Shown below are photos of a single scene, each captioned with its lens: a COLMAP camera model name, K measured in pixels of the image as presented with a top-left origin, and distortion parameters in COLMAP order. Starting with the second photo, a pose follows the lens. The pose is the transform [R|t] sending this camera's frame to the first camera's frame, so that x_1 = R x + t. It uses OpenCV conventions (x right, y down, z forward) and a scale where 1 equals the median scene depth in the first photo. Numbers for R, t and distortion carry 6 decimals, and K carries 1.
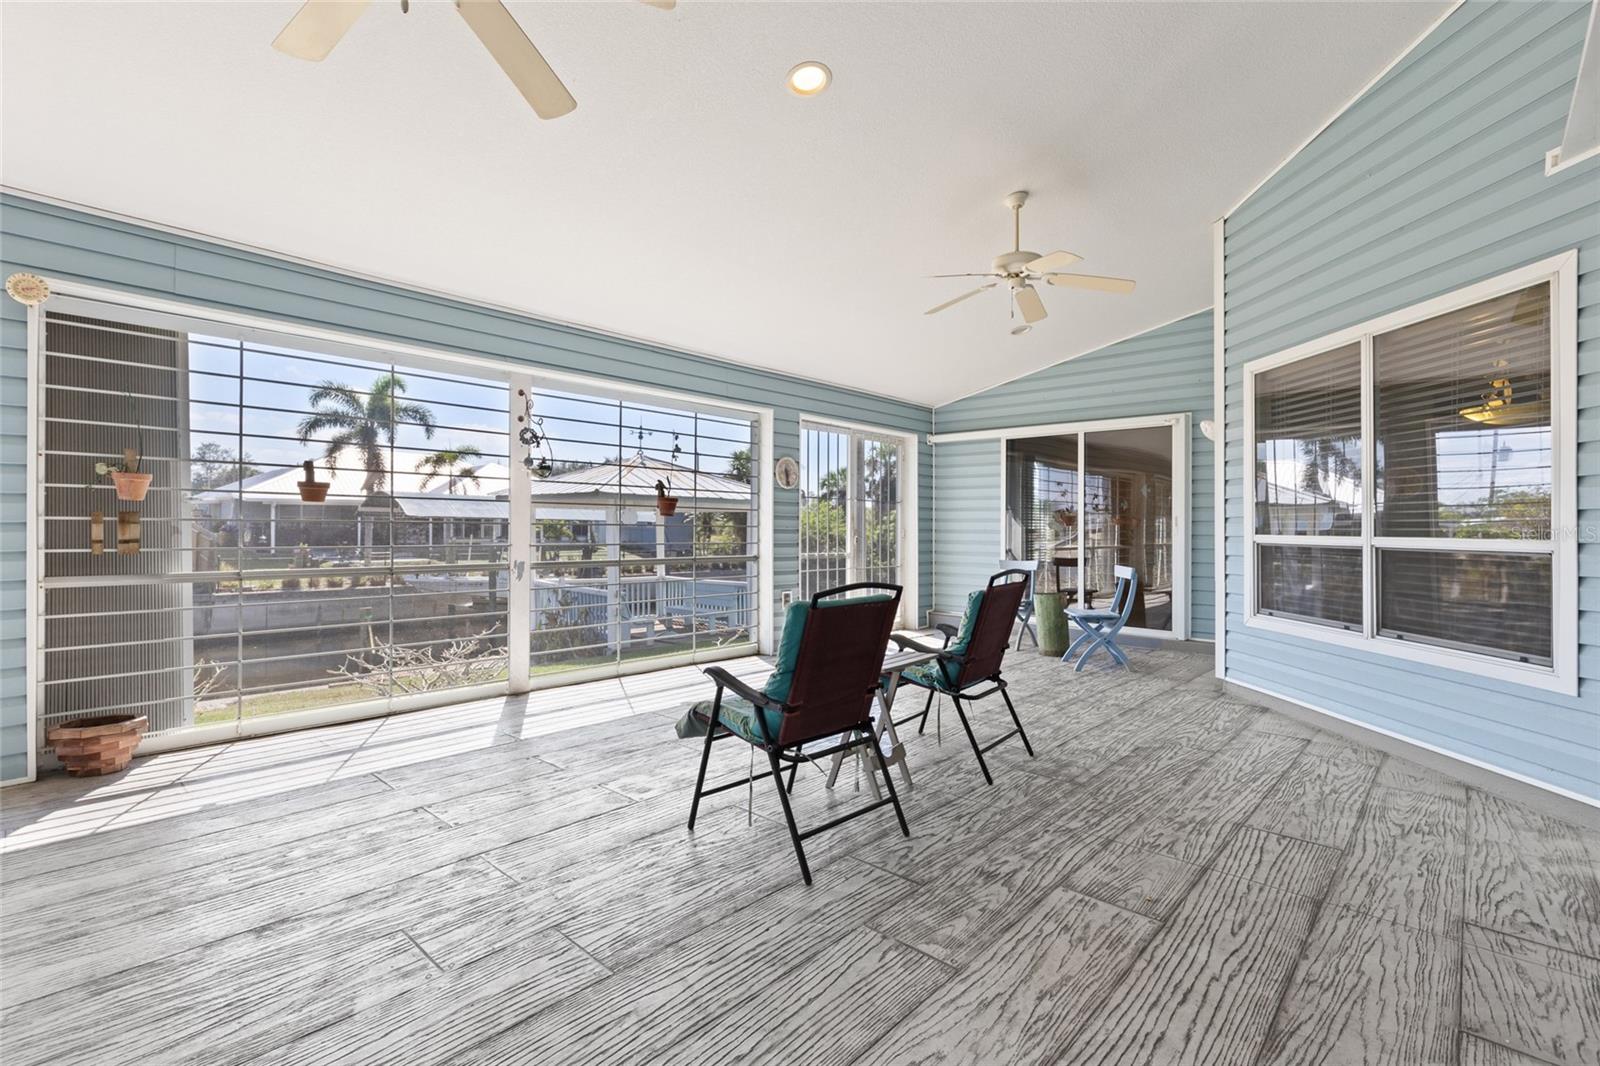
lens RADIAL K [[717.3, 0, 793.2], [0, 717.3, 529.3], [0, 0, 1]] dist [0.002353, 0.000147]
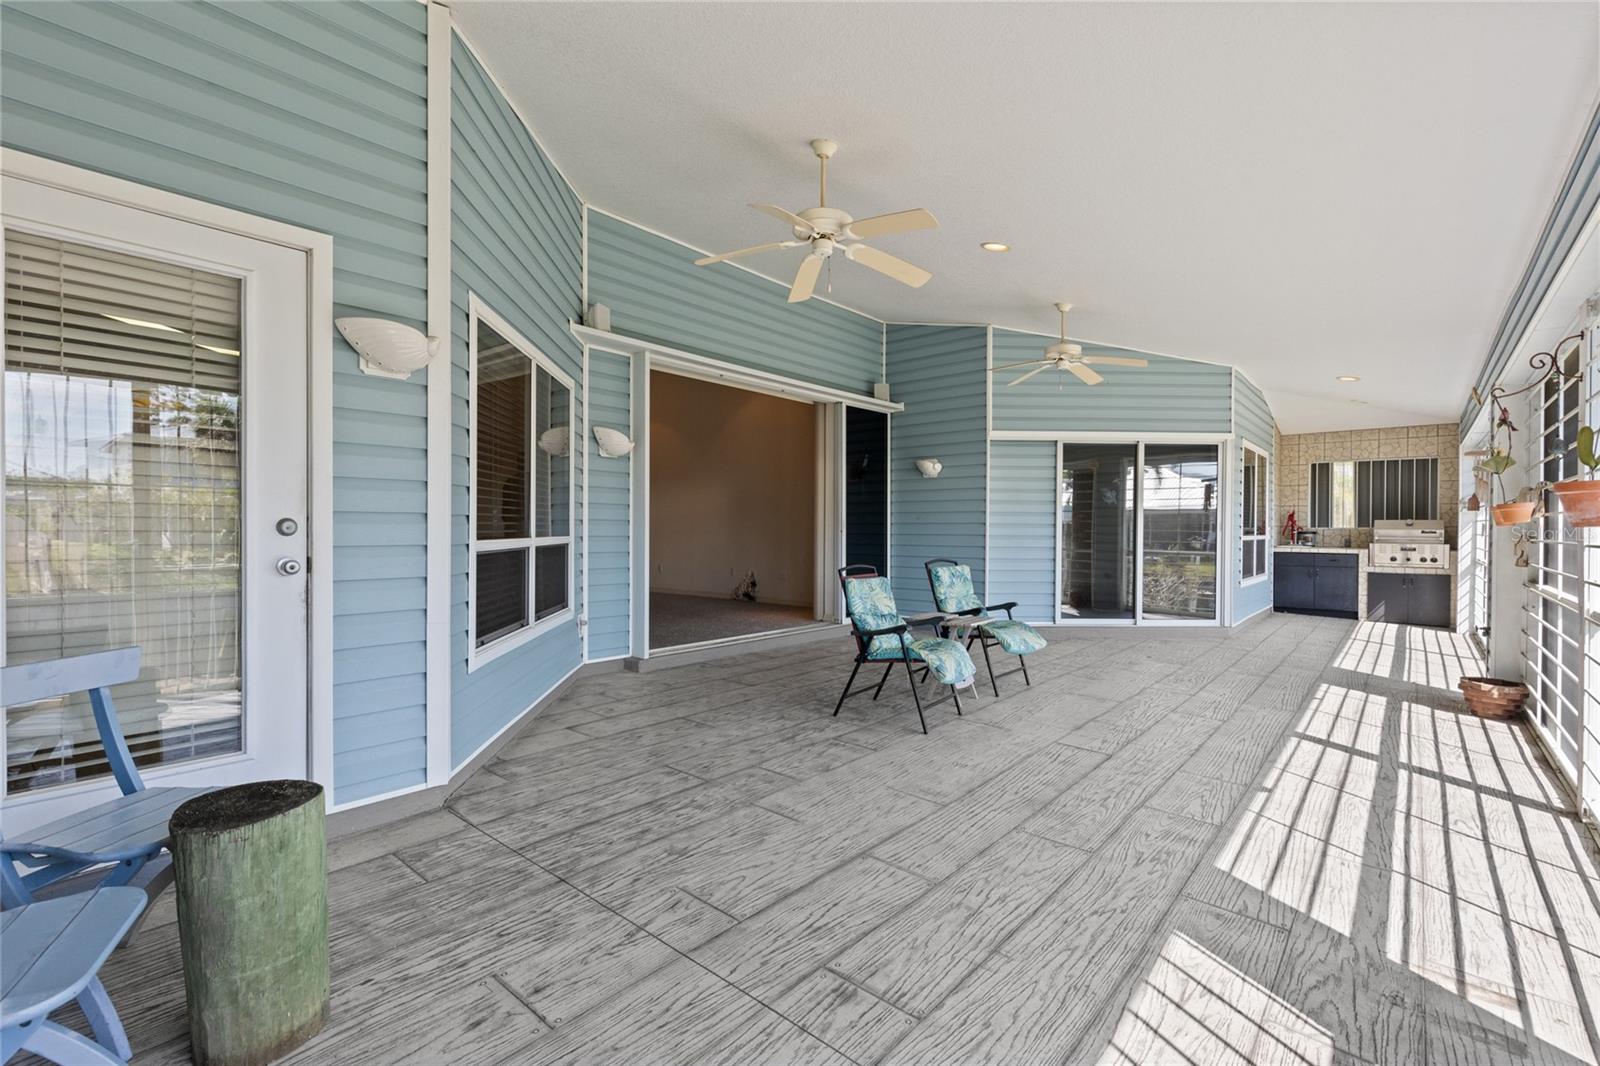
lens RADIAL K [[717.3, 0, 793.2], [0, 717.3, 529.3], [0, 0, 1]] dist [0.002353, 0.000147]
pose [[-0.998676, -0.019843, -0.047468, 0.352036], [-0.020134, 0.999781, 0.005664, -0.014039], [0.047346, 0.006612, -0.998857, 1.685017]]
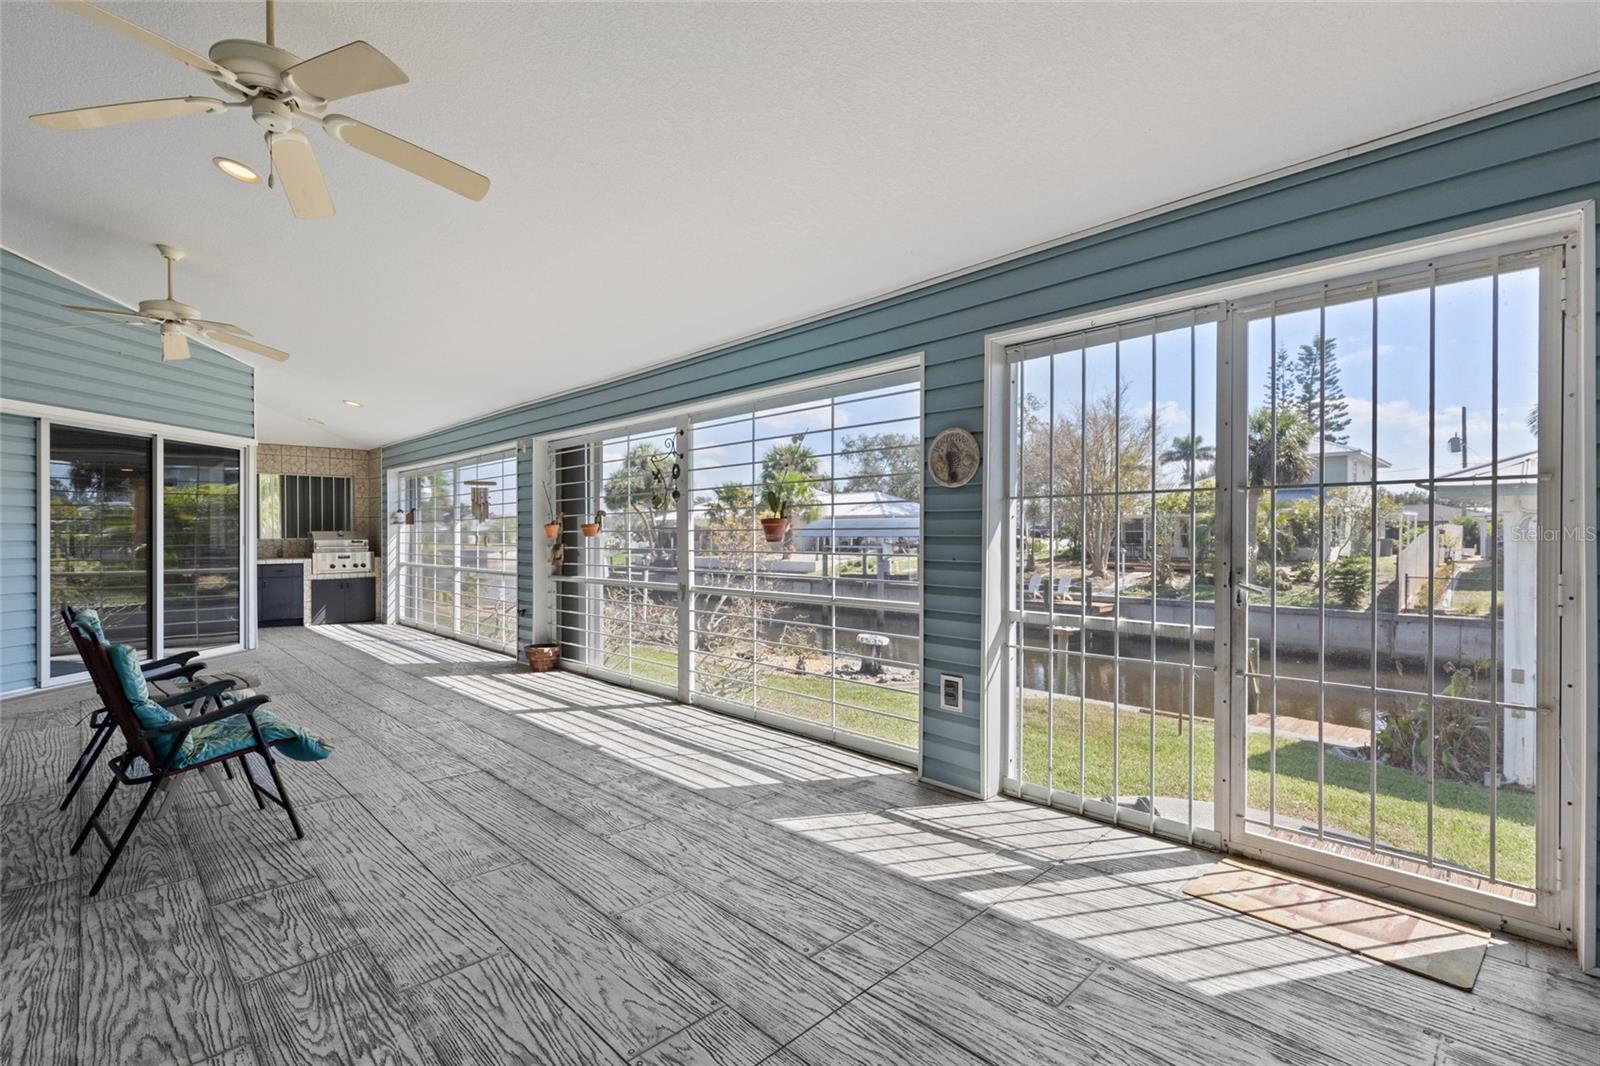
lens RADIAL K [[723.4, 0, 796.6], [0, 723.4, 530.3], [0, 0, 1]] dist [0.001952, 0.000336]
pose [[-0.027127, -0.016838, -0.999490, 0.770512], [0.003861, 0.999849, -0.016949, -0.021321], [0.999625, -0.004319, -0.027058, 1.280208]]
